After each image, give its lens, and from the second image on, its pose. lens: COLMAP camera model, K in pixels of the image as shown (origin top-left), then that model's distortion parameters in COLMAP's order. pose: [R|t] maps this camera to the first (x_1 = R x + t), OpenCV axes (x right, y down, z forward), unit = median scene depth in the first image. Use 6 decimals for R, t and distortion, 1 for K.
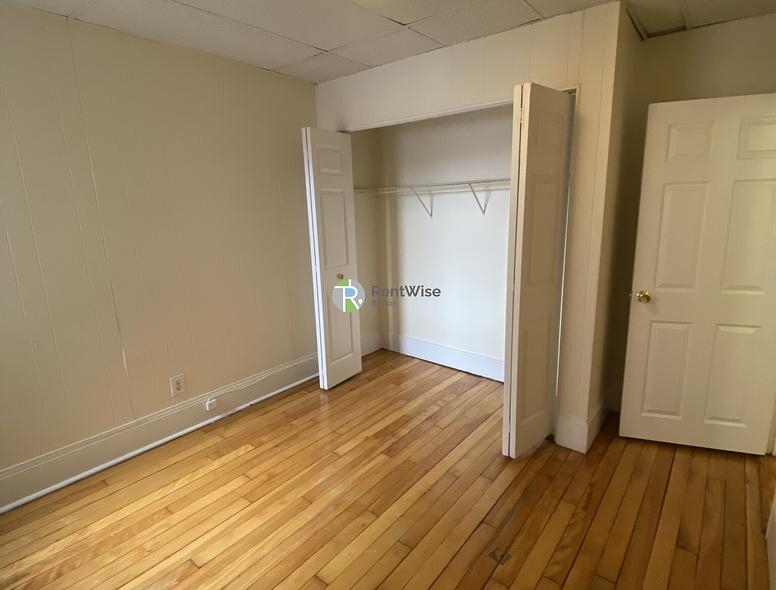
lens RADIAL K [[420.8, 0, 390.3], [0, 420.8, 293.4], [0, 0, 1]] dist [0.061458, -0.058904]
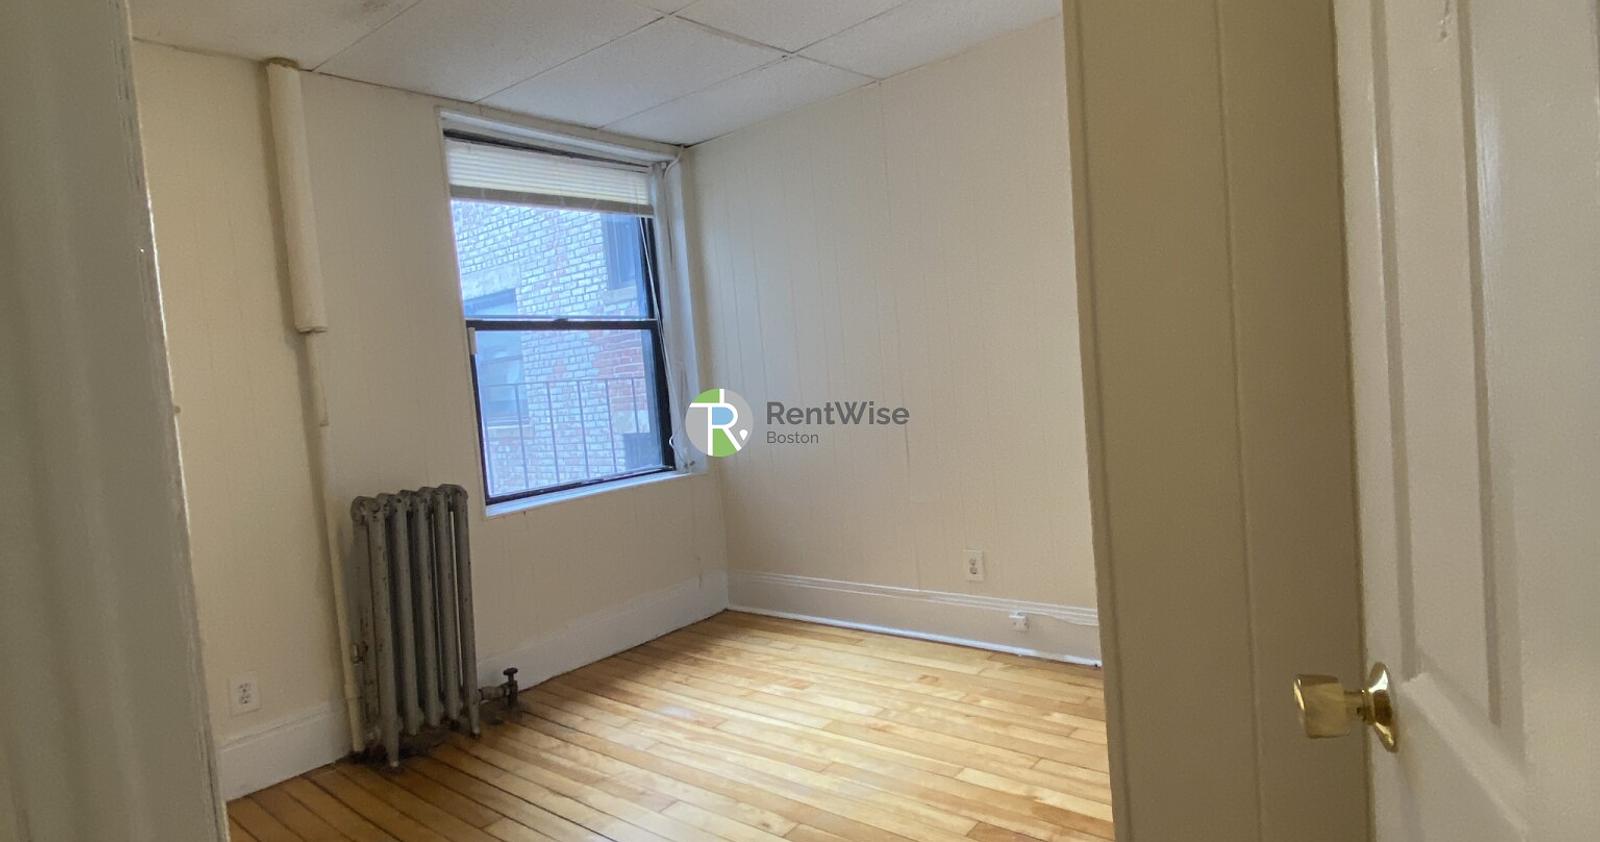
lens RADIAL K [[843.4, 0, 797.5], [0, 843.4, 420.5], [0, 0, 1]] dist [0.000555, 0.000052]
pose [[-0.014645, 0.081435, -0.996571, 0.783642], [-0.124911, 0.988721, 0.082629, -0.077763], [0.992060, 0.125692, -0.004308, 0.739078]]
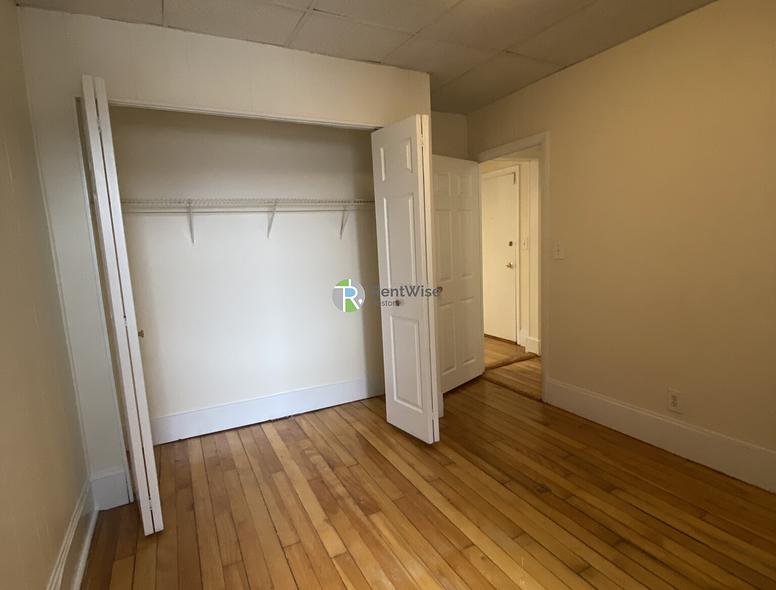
lens RADIAL K [[420.8, 0, 390.3], [0, 420.8, 293.4], [0, 0, 1]] dist [0.061458, -0.058904]
pose [[0.400465, -0.115335, 0.909024, -0.658786], [0.231589, 0.972579, 0.021373, -0.036713], [-0.886563, 0.201961, 0.416194, 0.524201]]
